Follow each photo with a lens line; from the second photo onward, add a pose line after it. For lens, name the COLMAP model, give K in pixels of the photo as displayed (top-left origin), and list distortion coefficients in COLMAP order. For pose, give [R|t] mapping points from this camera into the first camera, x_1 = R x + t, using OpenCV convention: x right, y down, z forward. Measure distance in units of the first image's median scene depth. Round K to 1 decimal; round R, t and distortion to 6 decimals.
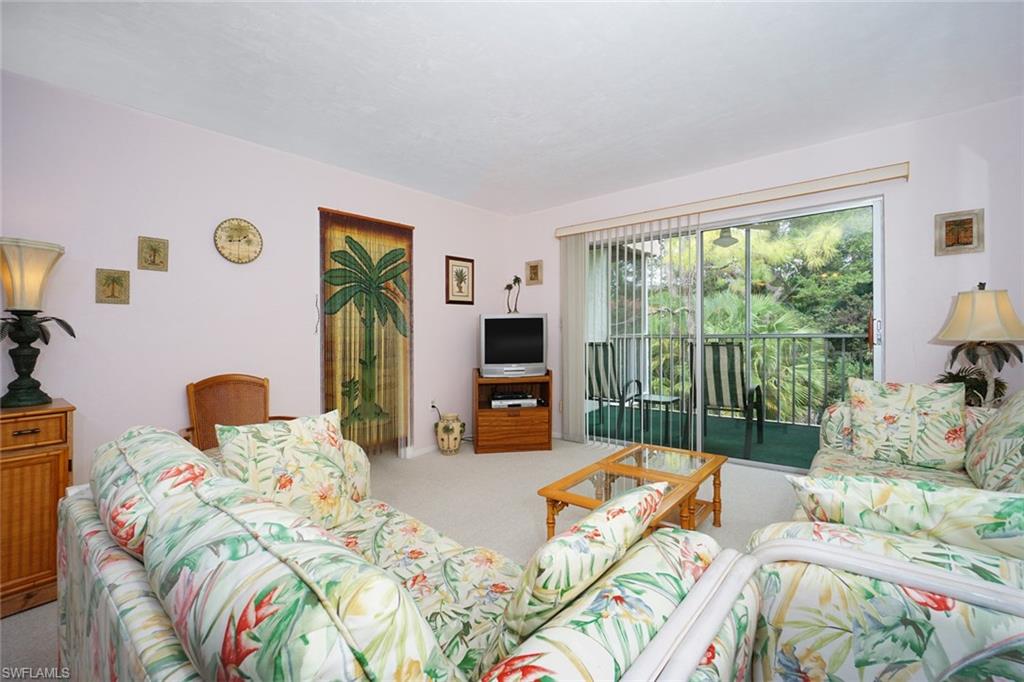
lens RADIAL K [[428.9, 0, 501.5], [0, 428.9, 323.7], [0, 0, 1]] dist [-0.000094, -0.000001]
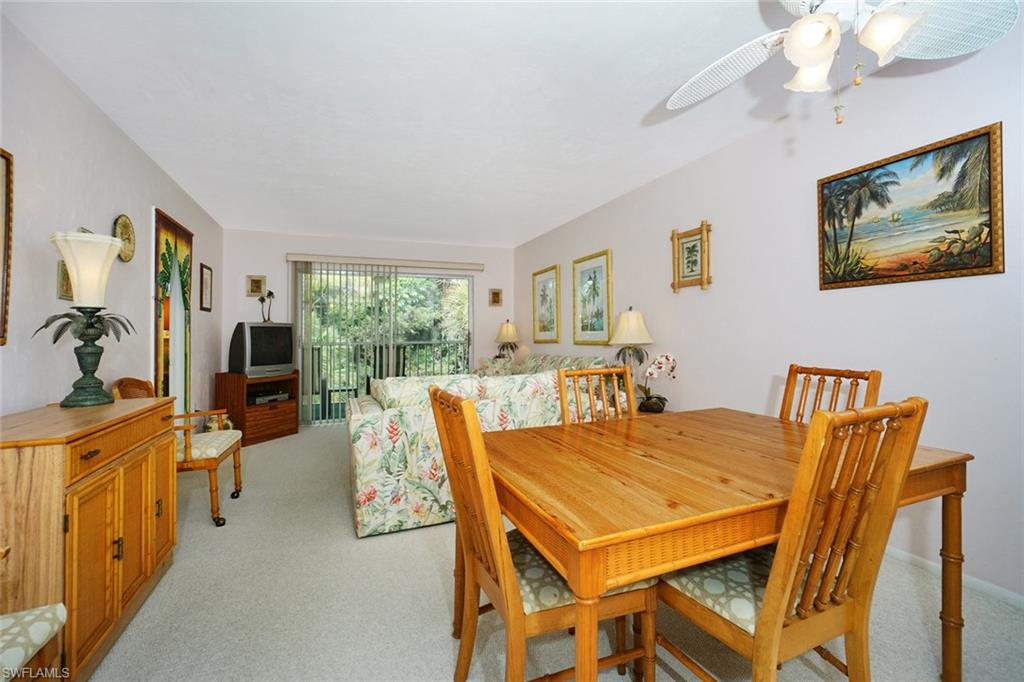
lens RADIAL K [[428.9, 0, 512.2], [0, 428.9, 335.3], [0, 0, 1]] dist [-0.000094, -0.000001]
pose [[0.463185, 0.015642, 0.886123, -0.716350], [-0.013932, 0.999849, -0.010367, 0.014005], [-0.886152, -0.007544, 0.463333, -0.134356]]
